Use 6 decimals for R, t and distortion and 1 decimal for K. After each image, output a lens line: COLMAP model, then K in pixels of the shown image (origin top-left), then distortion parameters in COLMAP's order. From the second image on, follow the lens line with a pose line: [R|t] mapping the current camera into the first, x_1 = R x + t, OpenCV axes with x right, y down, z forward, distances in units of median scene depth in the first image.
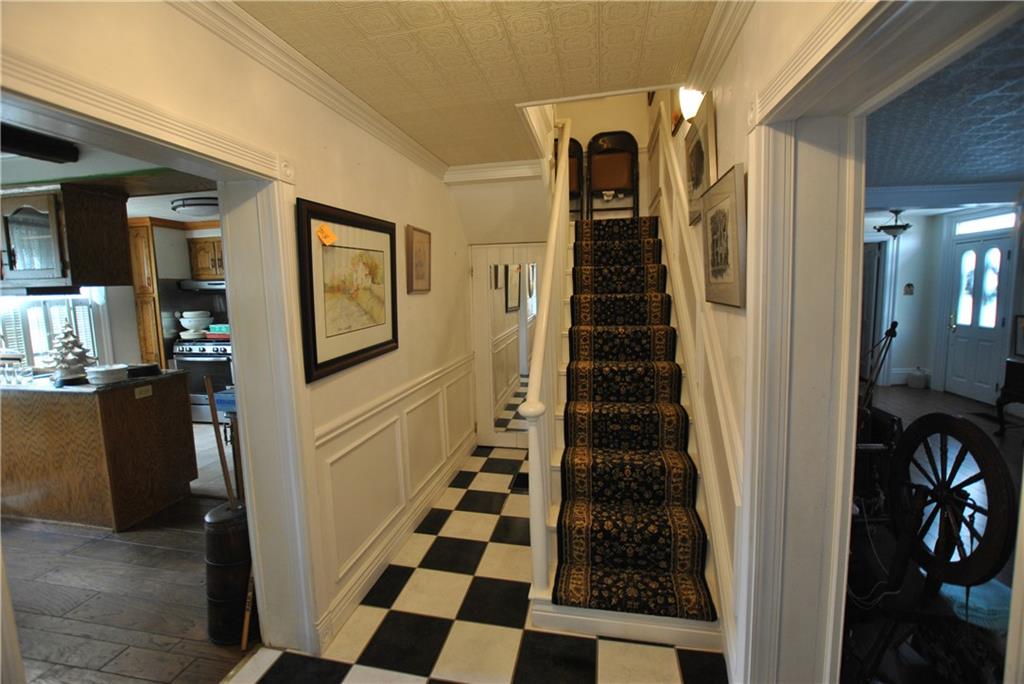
lens RADIAL K [[453.3, 0, 512.4], [0, 453.3, 338.9], [0, 0, 1]] dist [-0.028588, 0.003365]
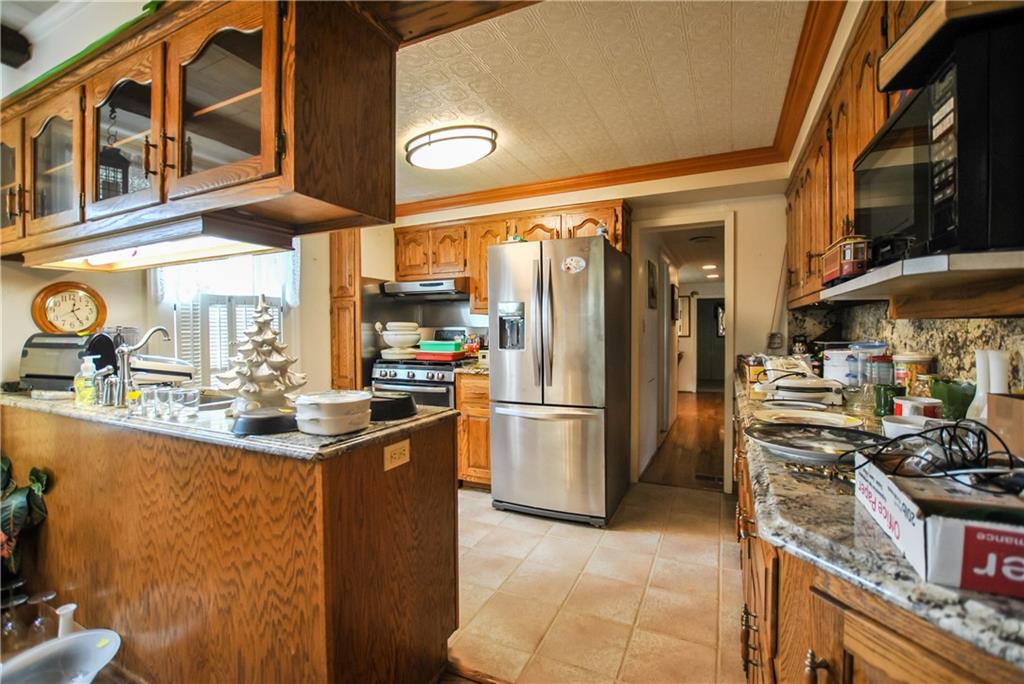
lens RADIAL K [[453.3, 0, 509.5], [0, 453.3, 340.6], [0, 0, 1]] dist [-0.028588, 0.003365]
pose [[0.967298, 0.019721, -0.252873, -0.593148], [-0.041600, 0.995808, -0.081465, 0.035551], [0.250206, 0.089321, 0.964064, 0.565572]]
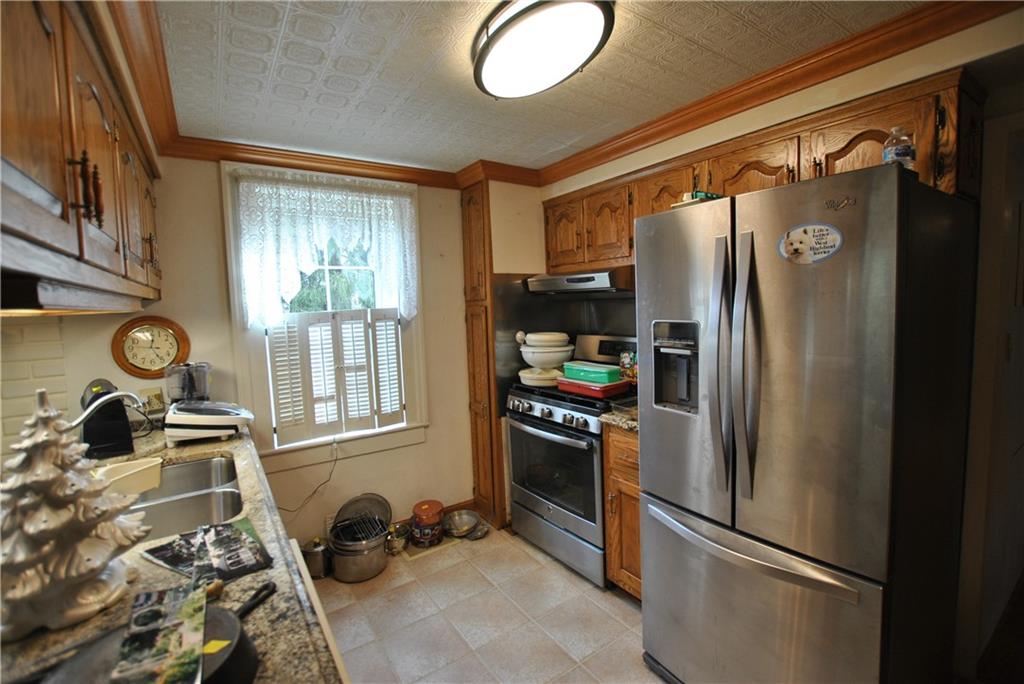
lens RADIAL K [[453.3, 0, 512.1], [0, 453.3, 338.0], [0, 0, 1]] dist [-0.028588, 0.003365]
pose [[0.709465, 0.049452, -0.703003, -0.607356], [-0.058424, 0.998228, 0.011258, -0.100283], [0.702315, 0.033085, 0.711098, 0.998517]]
